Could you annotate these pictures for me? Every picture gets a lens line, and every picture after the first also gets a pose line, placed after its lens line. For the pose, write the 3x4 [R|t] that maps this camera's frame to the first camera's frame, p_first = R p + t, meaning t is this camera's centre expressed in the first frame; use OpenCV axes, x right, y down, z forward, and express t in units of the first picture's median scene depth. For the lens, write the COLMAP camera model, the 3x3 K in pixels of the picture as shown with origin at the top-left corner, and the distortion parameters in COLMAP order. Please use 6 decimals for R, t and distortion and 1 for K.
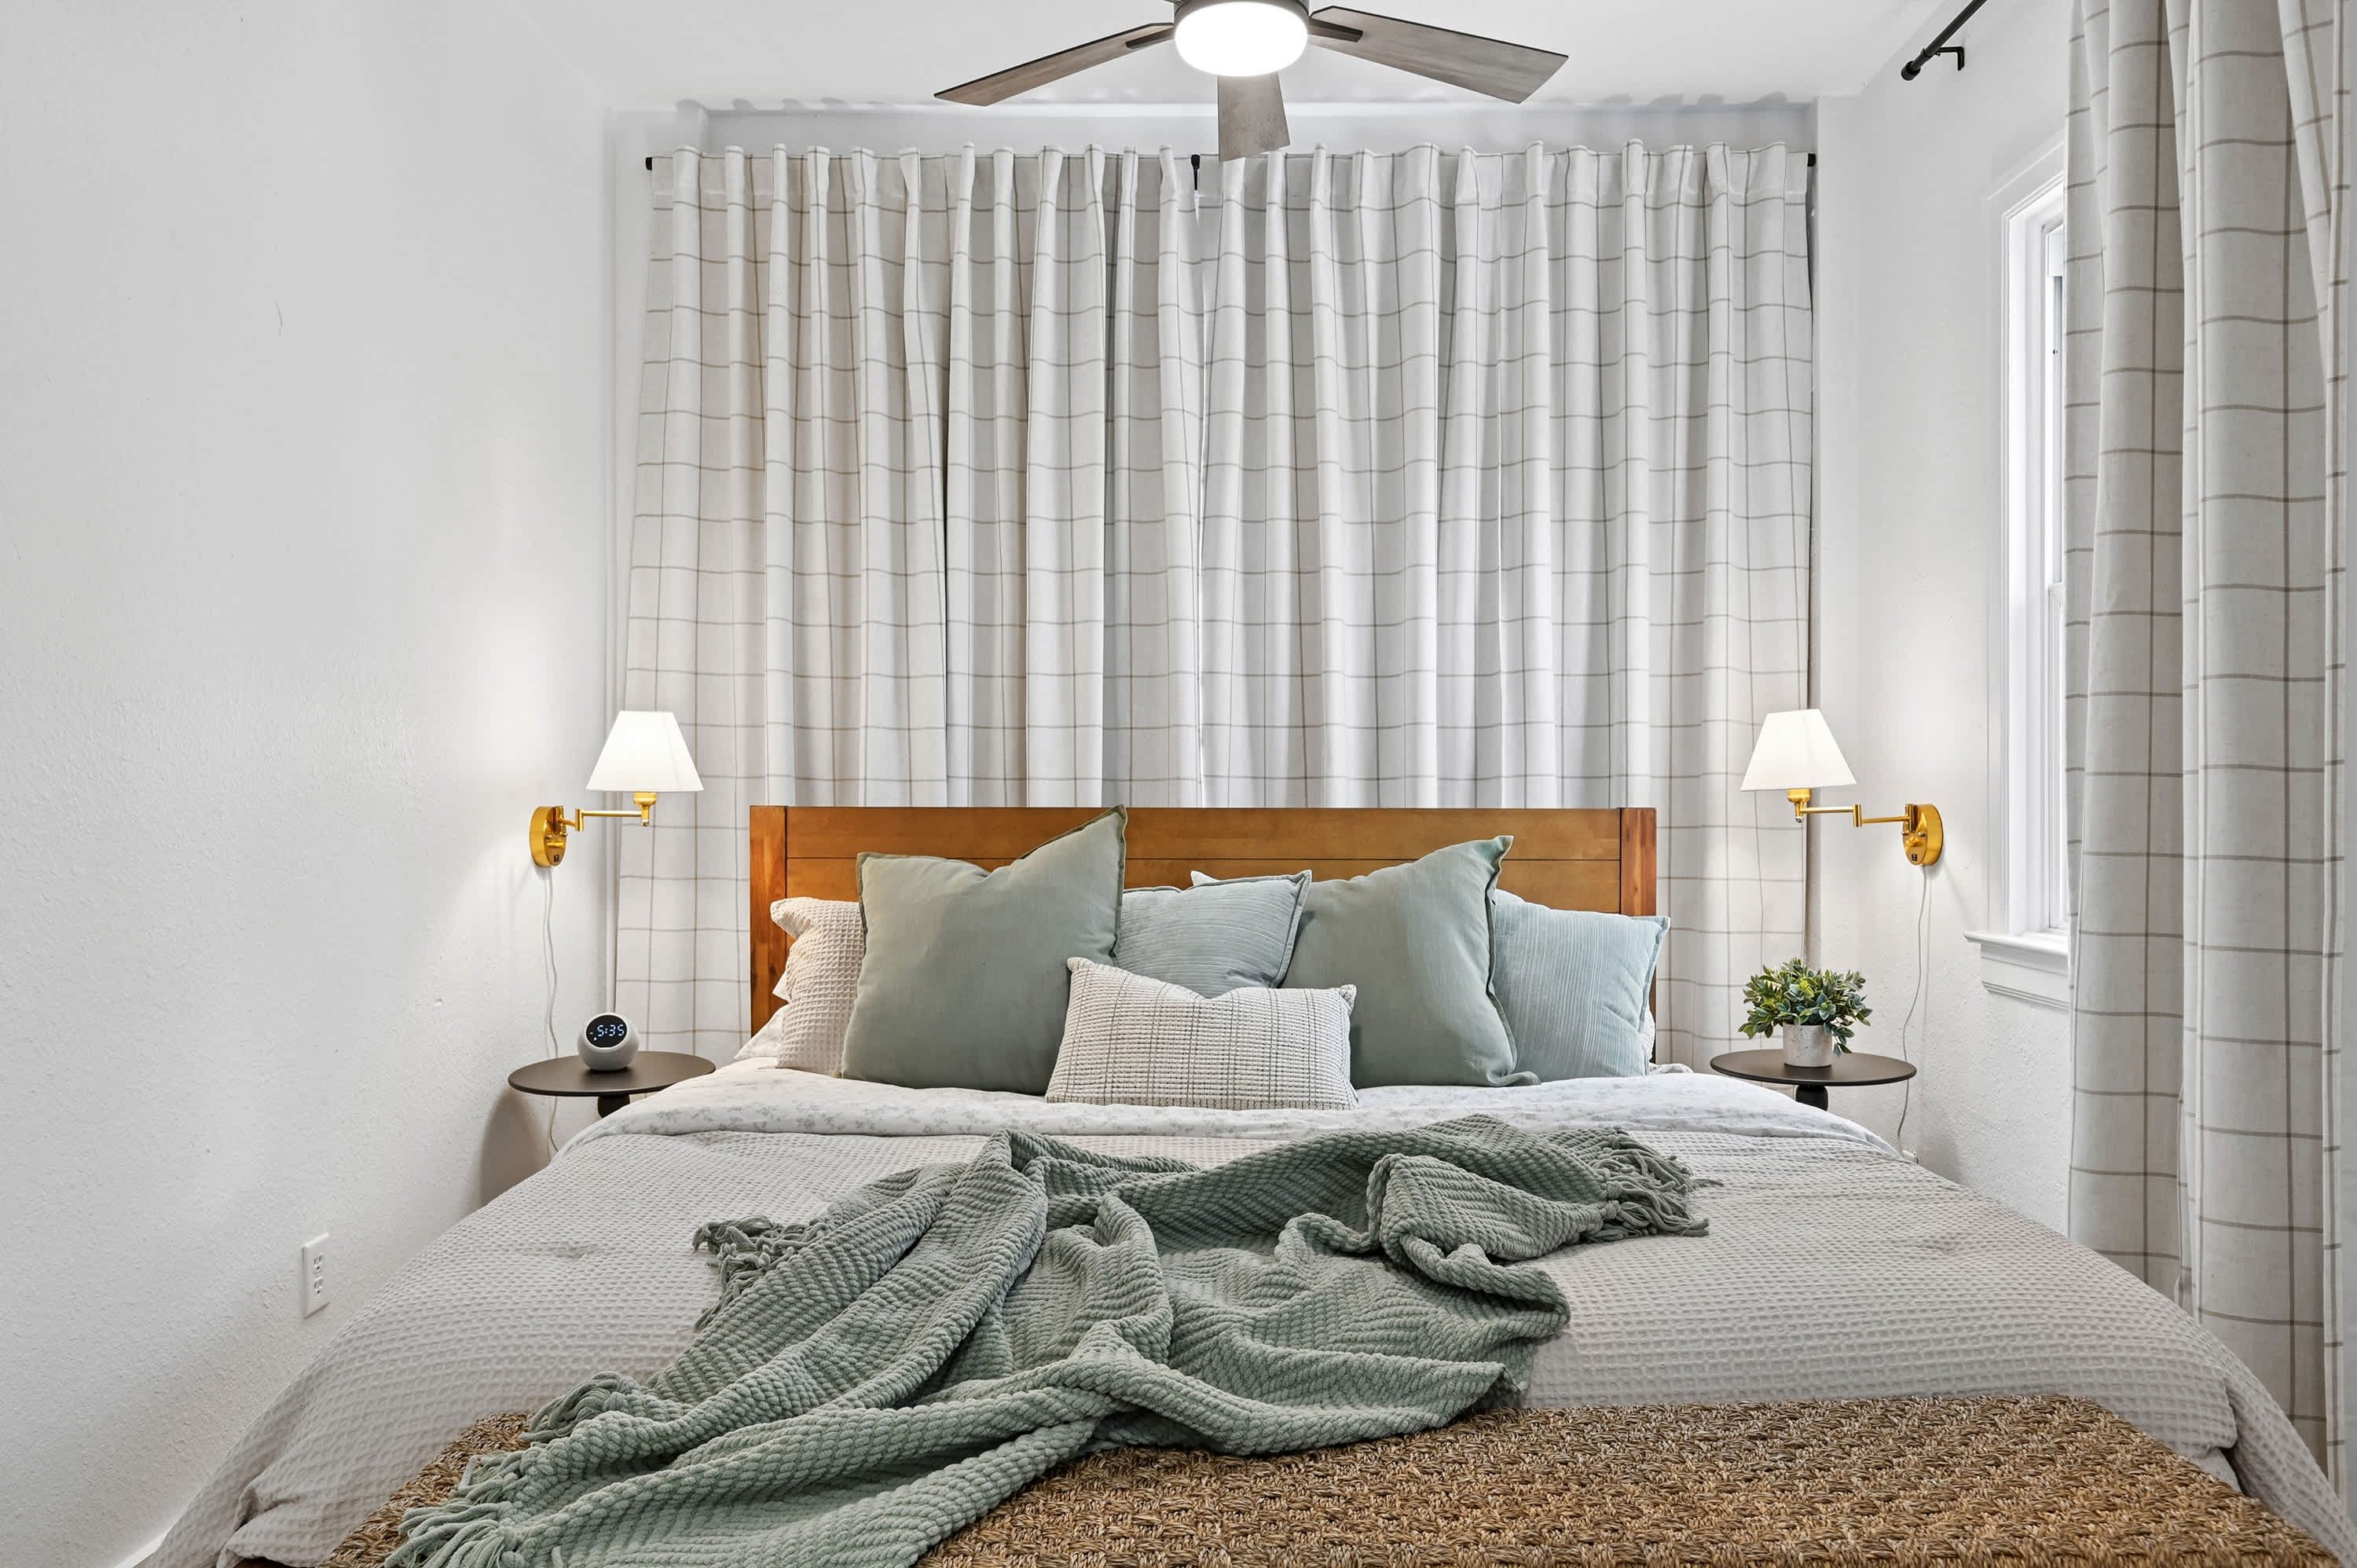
lens RADIAL K [[1563.0, 0, 1117.7], [0, 1563.0, 783.5], [0, 0, 1]] dist [-0.000939, -0.000354]
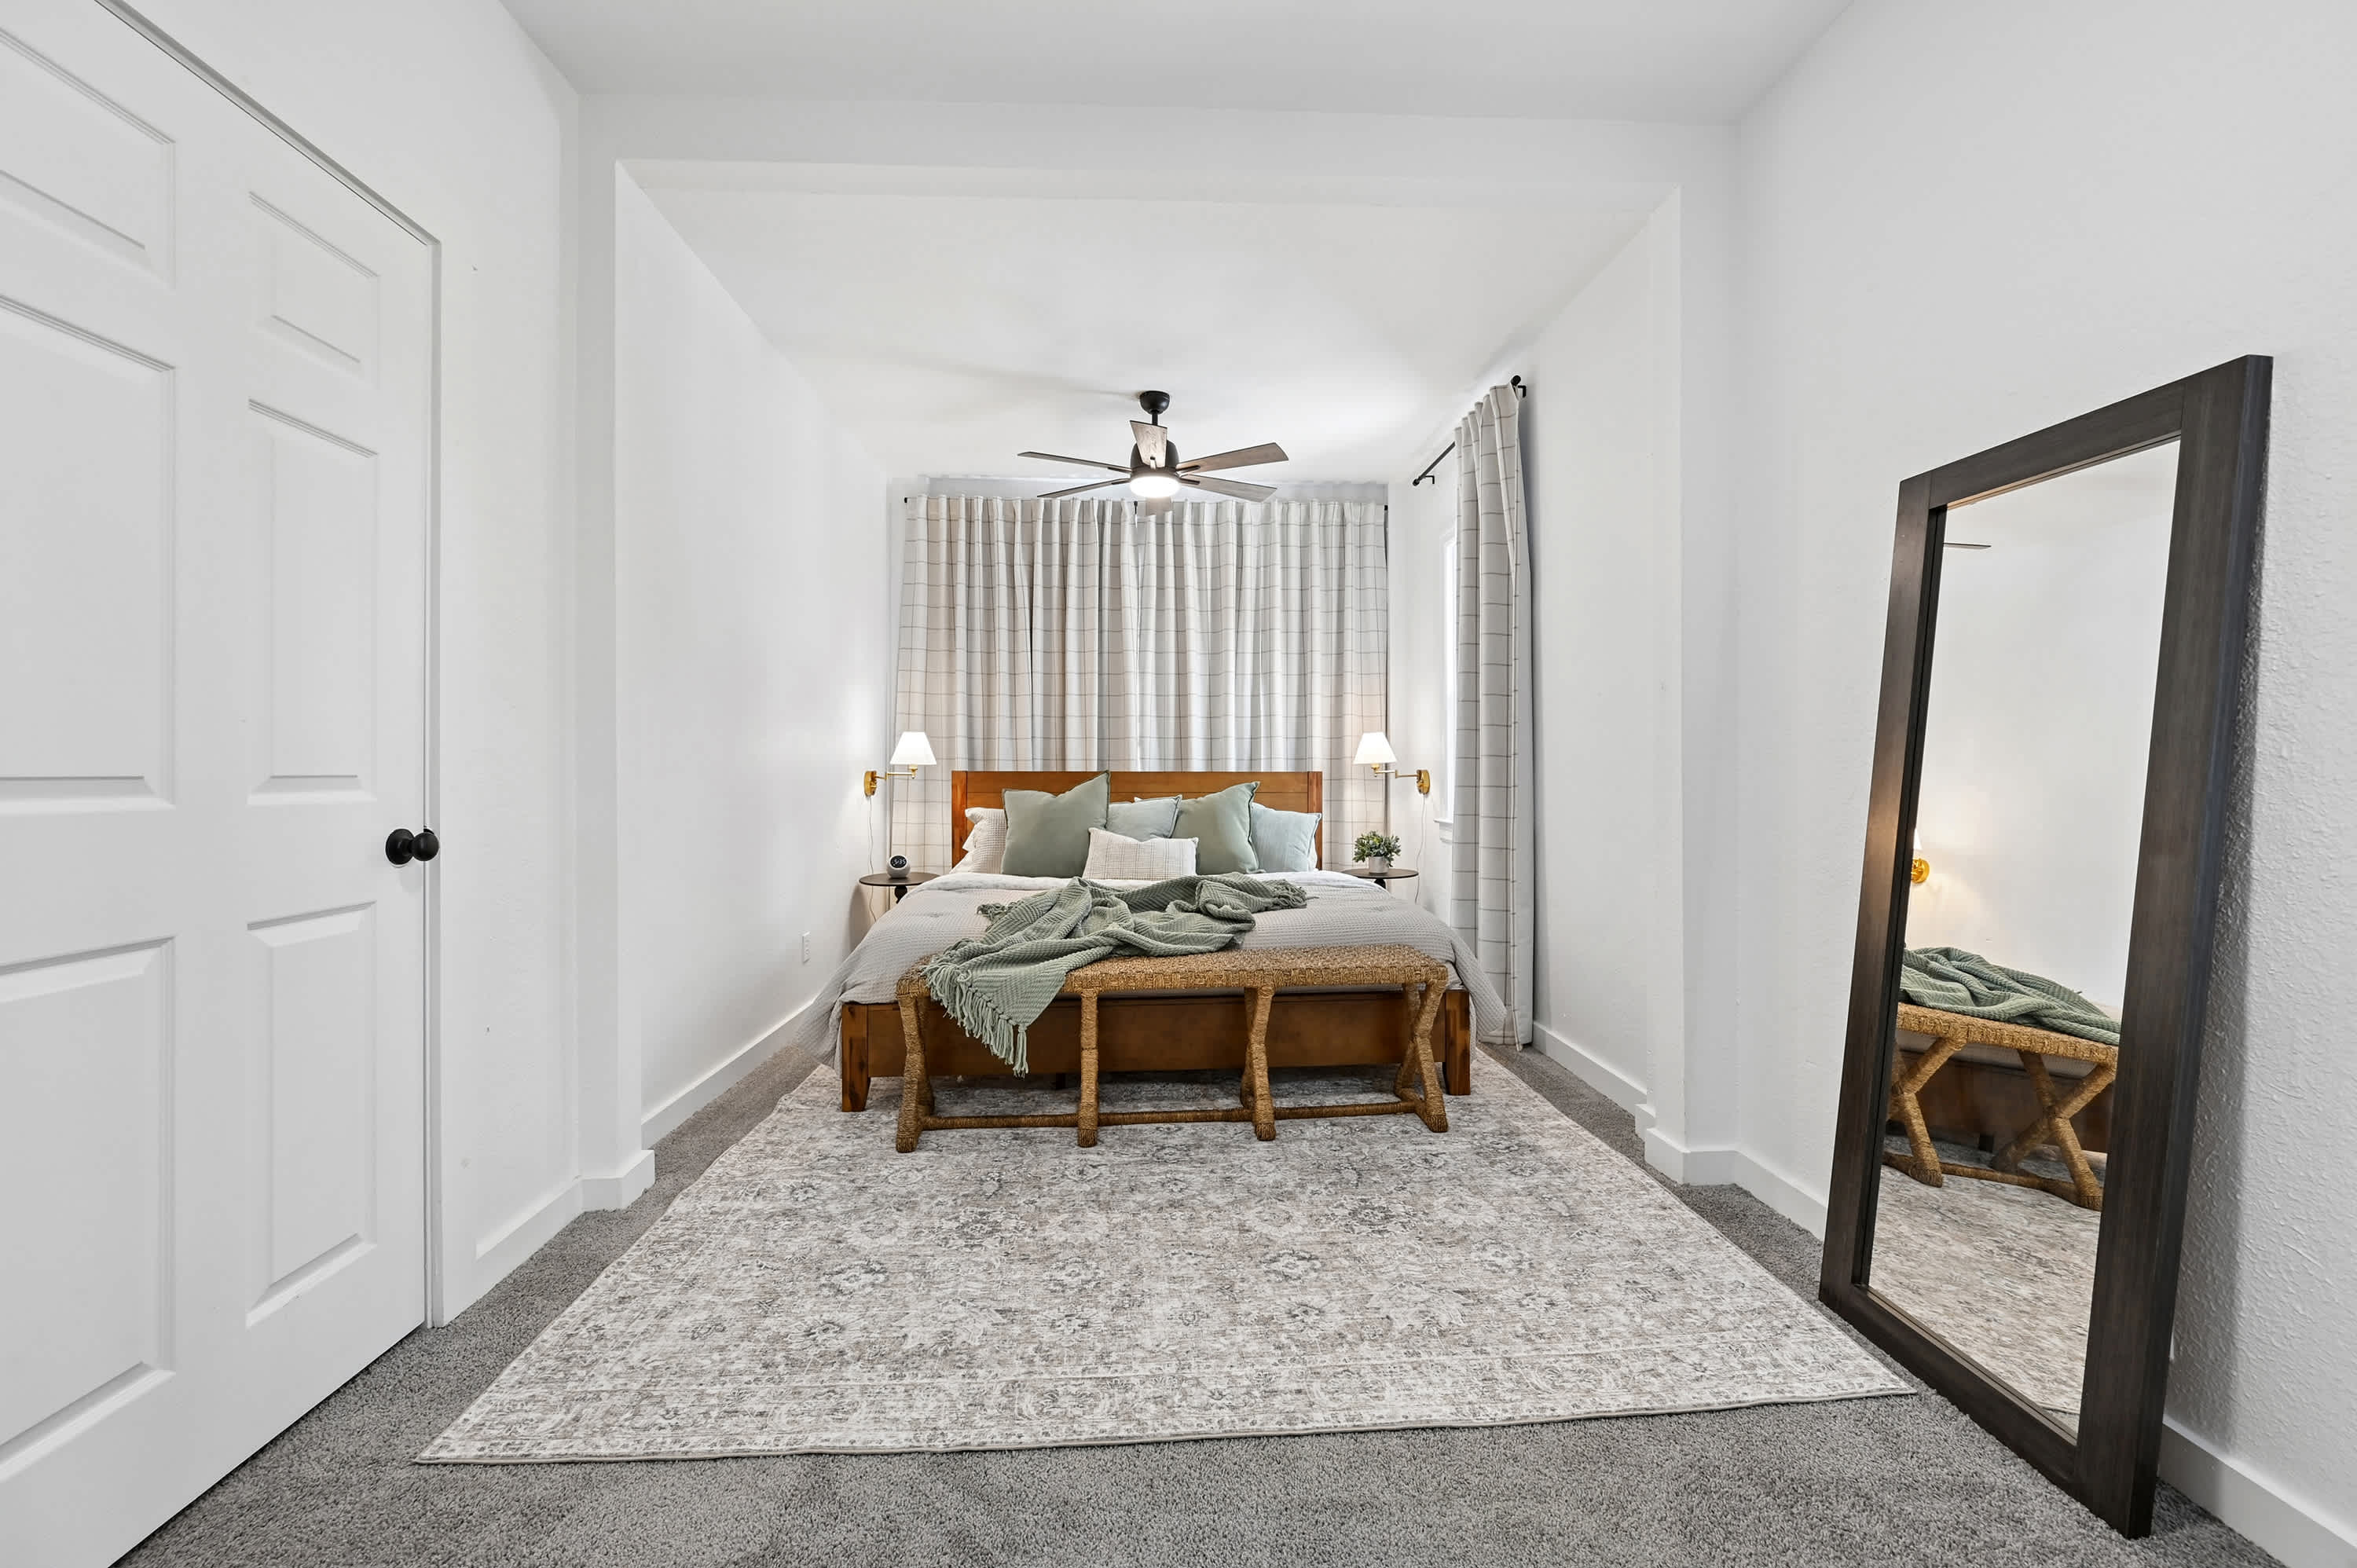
lens RADIAL K [[948.3, 0, 1170.5], [0, 948.3, 775.5], [0, 0, 1]] dist [0.028205, 0.000133]
pose [[0.995355, -0.001337, 0.096259, -0.038984], [0.000021, 0.999907, 0.013674, 0.001689], [-0.096269, -0.013608, 0.995262, -0.474167]]
